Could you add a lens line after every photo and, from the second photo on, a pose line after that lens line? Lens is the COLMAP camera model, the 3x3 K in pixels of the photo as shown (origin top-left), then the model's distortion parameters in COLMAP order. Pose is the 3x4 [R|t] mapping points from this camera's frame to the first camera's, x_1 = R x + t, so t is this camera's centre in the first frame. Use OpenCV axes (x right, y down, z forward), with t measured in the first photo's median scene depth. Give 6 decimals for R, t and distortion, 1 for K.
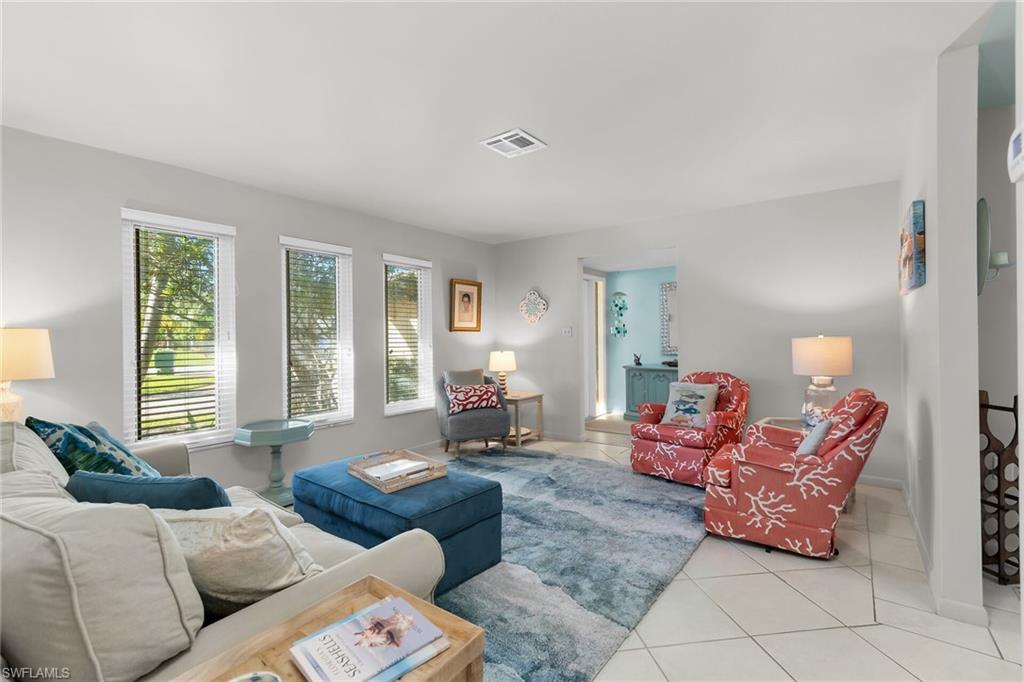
lens RADIAL K [[472.2, 0, 512.0], [0, 472.2, 341.0], [0, 0, 1]] dist [0.004483, 0.000414]
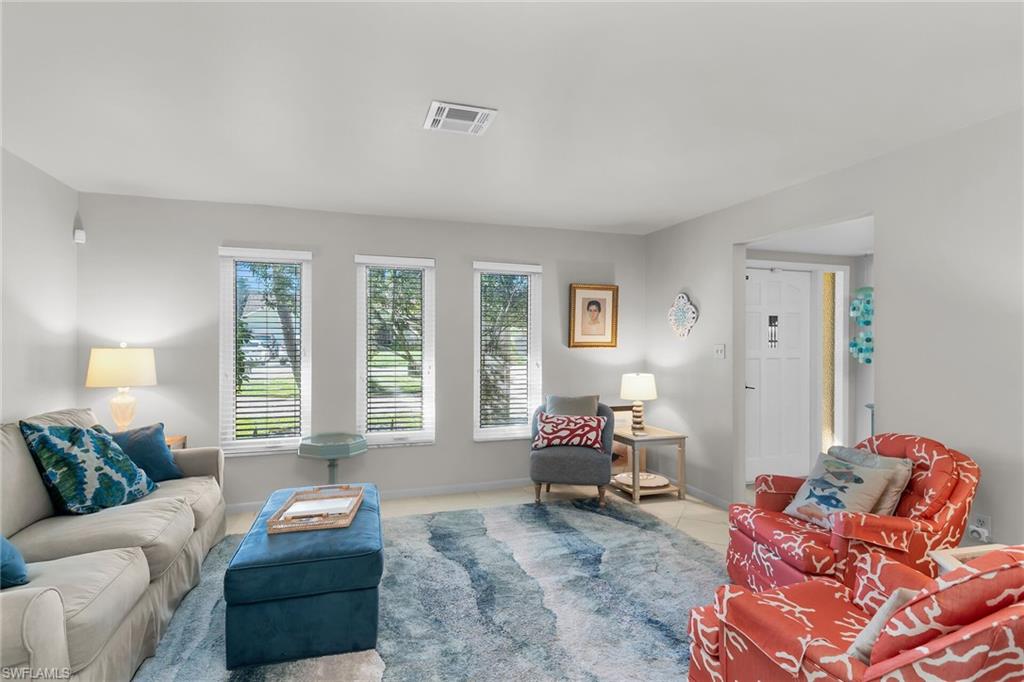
lens RADIAL K [[526.1, 0, 512.0], [0, 526.1, 341.0], [0, 0, 1]] dist [0.004393, -0.001287]
pose [[0.813929, 0.014649, -0.580779, 0.377273], [-0.017108, 0.999853, 0.001244, -0.035660], [0.580712, 0.008924, 0.814060, 0.218986]]
